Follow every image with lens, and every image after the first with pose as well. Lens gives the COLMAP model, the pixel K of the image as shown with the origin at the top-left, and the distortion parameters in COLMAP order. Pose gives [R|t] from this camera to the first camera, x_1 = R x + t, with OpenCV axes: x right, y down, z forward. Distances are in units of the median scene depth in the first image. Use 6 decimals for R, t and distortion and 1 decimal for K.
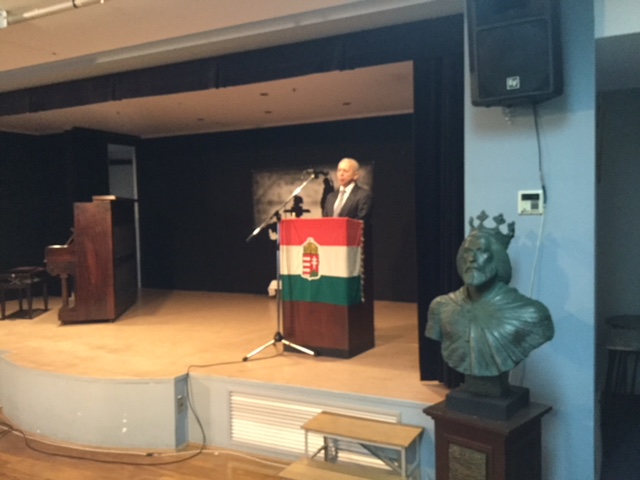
lens RADIAL K [[575.7, 0, 309.6], [0, 575.7, 239.4], [0, 0, 1]] dist [0.086293, -0.166099]
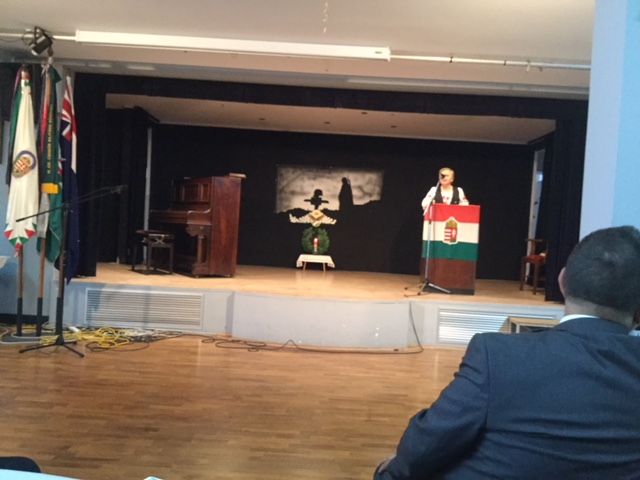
lens RADIAL K [[575.7, 0, 311.0], [0, 575.7, 239.3], [0, 0, 1]] dist [0.086293, -0.166099]
pose [[0.893652, 0.062072, 0.444448, -0.992138], [-0.055844, 0.998071, -0.027105, 0.116361], [-0.445273, -0.000597, 0.895395, -0.211242]]
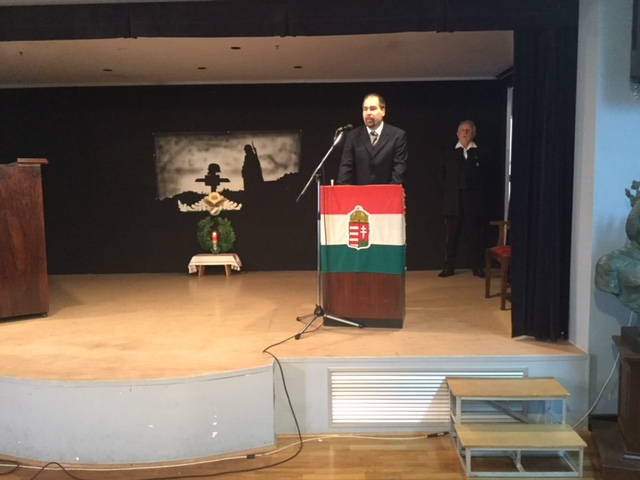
lens RADIAL K [[575.7, 0, 311.8], [0, 575.7, 240.0], [0, 0, 1]] dist [0.086293, -0.166099]
pose [[0.901669, -0.037681, 0.430781, -0.472539], [0.017774, 0.998584, 0.050146, 0.004259], [-0.432061, -0.037558, 0.901062, 0.162249]]
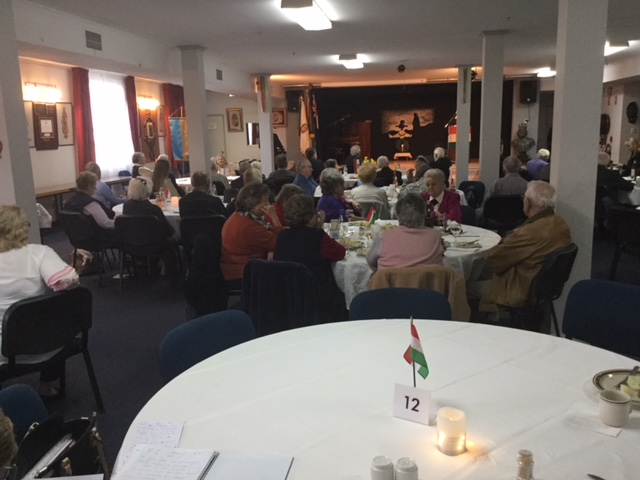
lens RADIAL K [[575.7, 0, 318.9], [0, 575.7, 242.1], [0, 0, 1]] dist [0.086293, -0.166099]
pose [[0.943300, -0.065832, 0.325347, -2.098674], [0.021089, 0.990042, 0.139184, 0.161478], [-0.331270, -0.124431, 0.935295, -2.288494]]
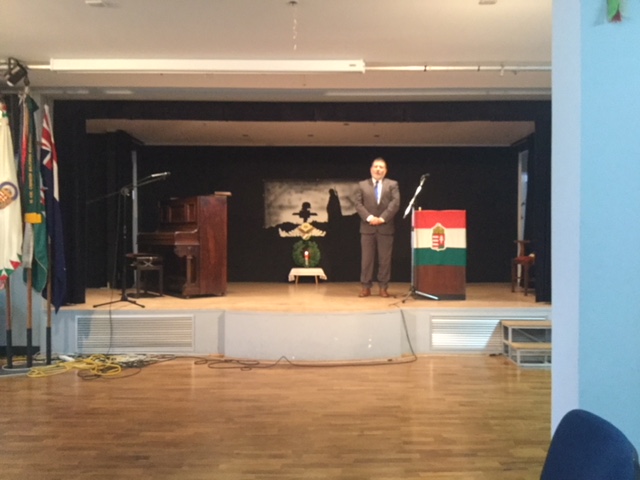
lens RADIAL K [[575.7, 0, 310.5], [0, 575.7, 241.9], [0, 0, 1]] dist [0.086293, -0.166099]
pose [[0.892948, 0.017836, 0.449807, -0.974545], [0.001052, 0.999129, -0.041707, 0.108066], [-0.450159, 0.037715, 0.892152, -0.218721]]
